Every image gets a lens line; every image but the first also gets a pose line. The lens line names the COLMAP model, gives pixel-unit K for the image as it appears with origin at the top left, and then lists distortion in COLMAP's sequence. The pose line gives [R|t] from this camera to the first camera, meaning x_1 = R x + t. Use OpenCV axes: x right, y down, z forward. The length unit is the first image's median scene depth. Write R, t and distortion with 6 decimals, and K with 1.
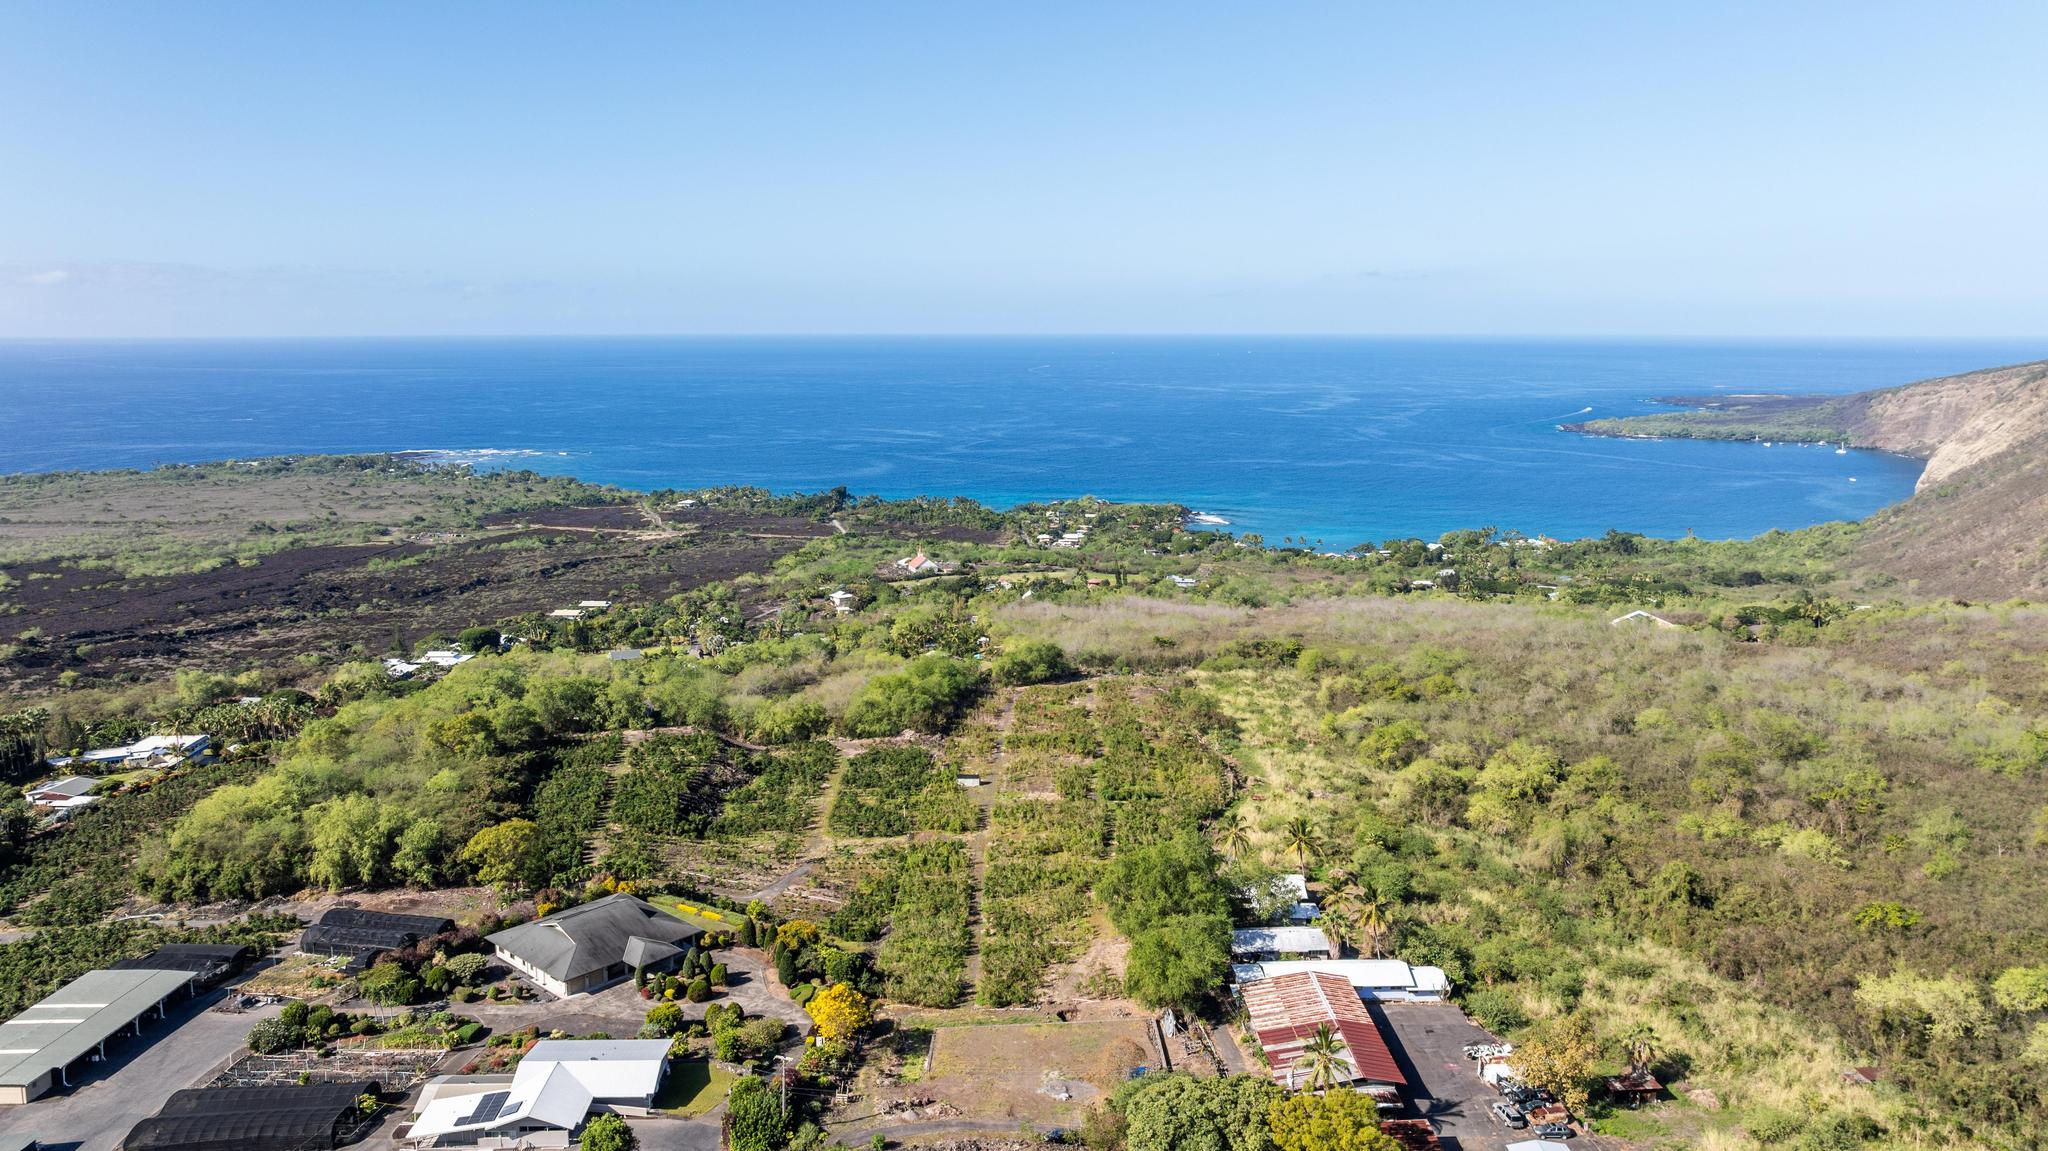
lens RADIAL K [[1433.2, 0, 1030.8], [0, 1433.2, 572.9], [0, 0, 1]] dist [-0.024985, 0.016287]
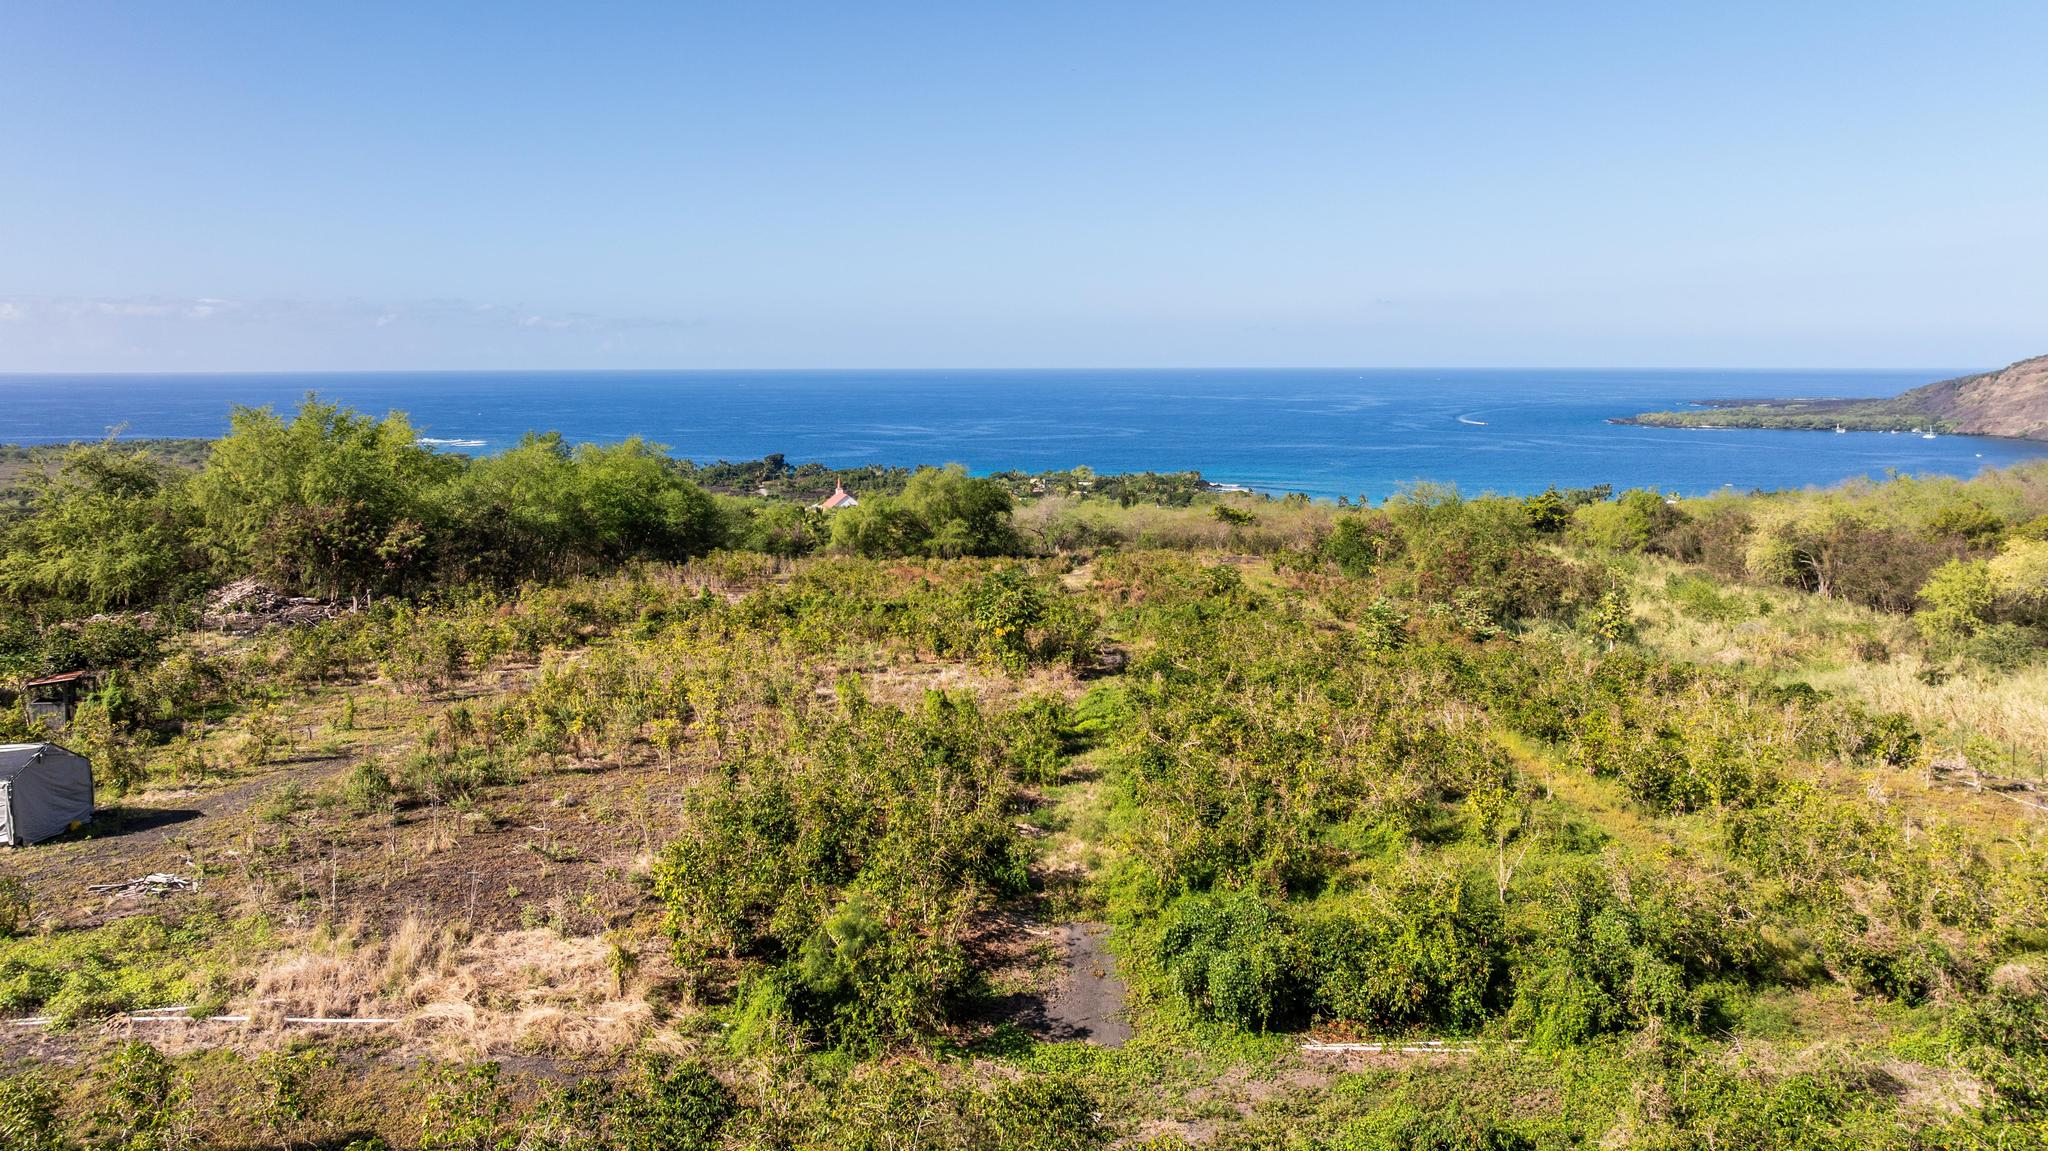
lens RADIAL K [[1433.2, 0, 1017.7], [0, 1433.2, 577.5], [0, 0, 1]] dist [-0.024985, 0.016287]
pose [[0.999970, -0.003758, -0.006807, 0.016594], [0.003603, 0.999738, -0.022607, 0.053535], [0.006890, 0.022582, 0.999721, 0.363438]]
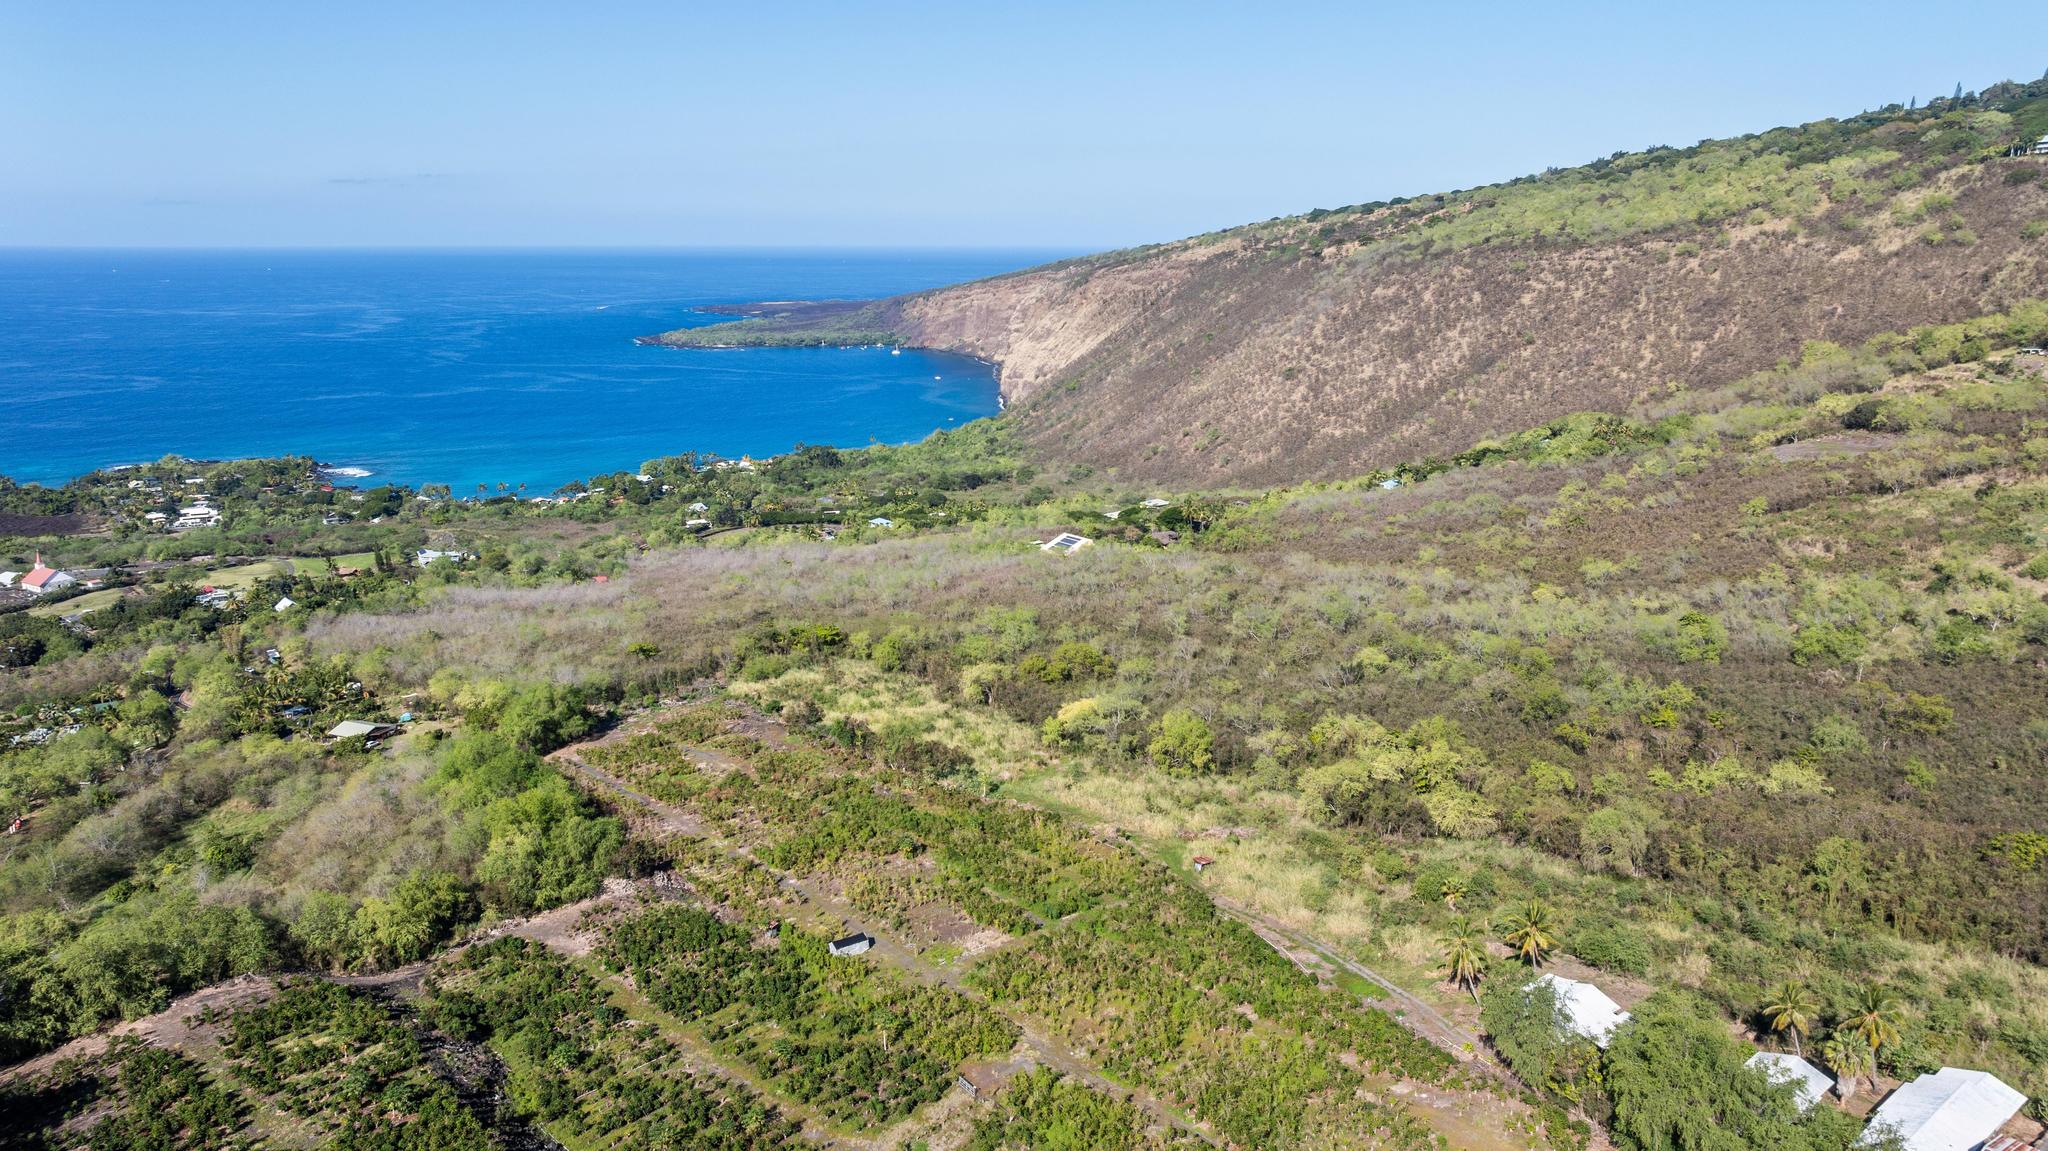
lens RADIAL K [[1433.2, 0, 1021.1], [0, 1433.2, 578.8], [0, 0, 1]] dist [-0.024985, 0.016287]
pose [[0.785408, -0.139926, 0.602956, -0.143096], [0.101204, 0.990035, 0.097925, -0.030879], [-0.610649, -0.015889, 0.791742, 0.180948]]
